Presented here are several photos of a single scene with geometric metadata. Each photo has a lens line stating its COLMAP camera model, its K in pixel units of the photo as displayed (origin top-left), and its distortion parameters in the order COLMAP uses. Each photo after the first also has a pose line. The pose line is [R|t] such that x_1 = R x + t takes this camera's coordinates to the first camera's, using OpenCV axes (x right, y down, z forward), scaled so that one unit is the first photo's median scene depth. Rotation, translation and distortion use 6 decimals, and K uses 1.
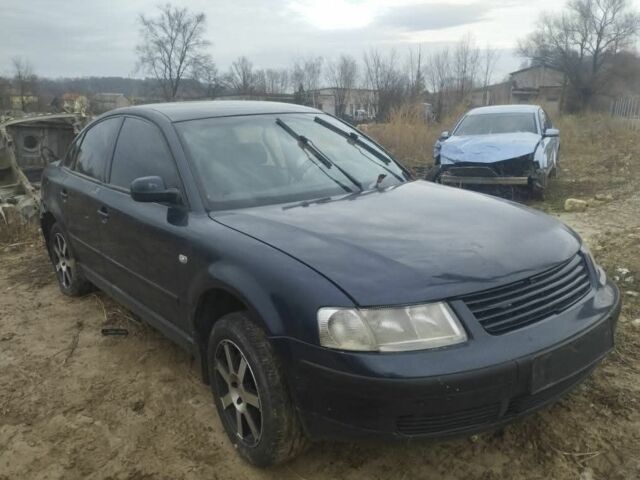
lens RADIAL K [[529.2, 0, 320.0], [0, 529.2, 240.0], [0, 0, 1]] dist [0.069231, -0.060742]
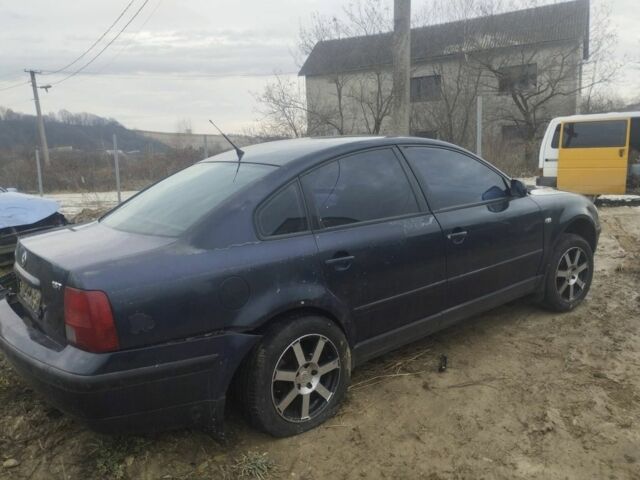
lens RADIAL K [[529.2, 0, 320.0], [0, 529.2, 240.0], [0, 0, 1]] dist [0.069231, -0.060742]
pose [[0.014558, -0.162870, 0.986540, -1.947839], [0.296022, 0.943117, 0.151333, -0.375287], [-0.955070, 0.289835, 0.061943, 1.617788]]
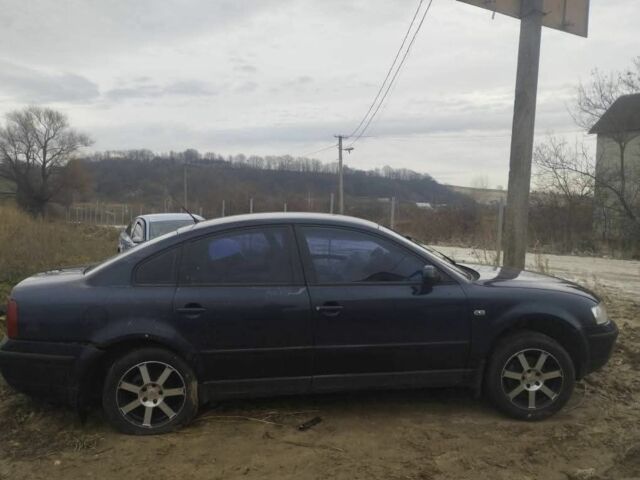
lens RADIAL K [[529.2, 0, 320.0], [0, 529.2, 240.0], [0, 0, 1]] dist [0.069231, -0.060742]
pose [[0.547513, -0.036190, 0.836014, -1.860341], [0.195438, 0.976964, -0.085703, -0.134939], [-0.813654, 0.210313, 0.541973, 0.491626]]
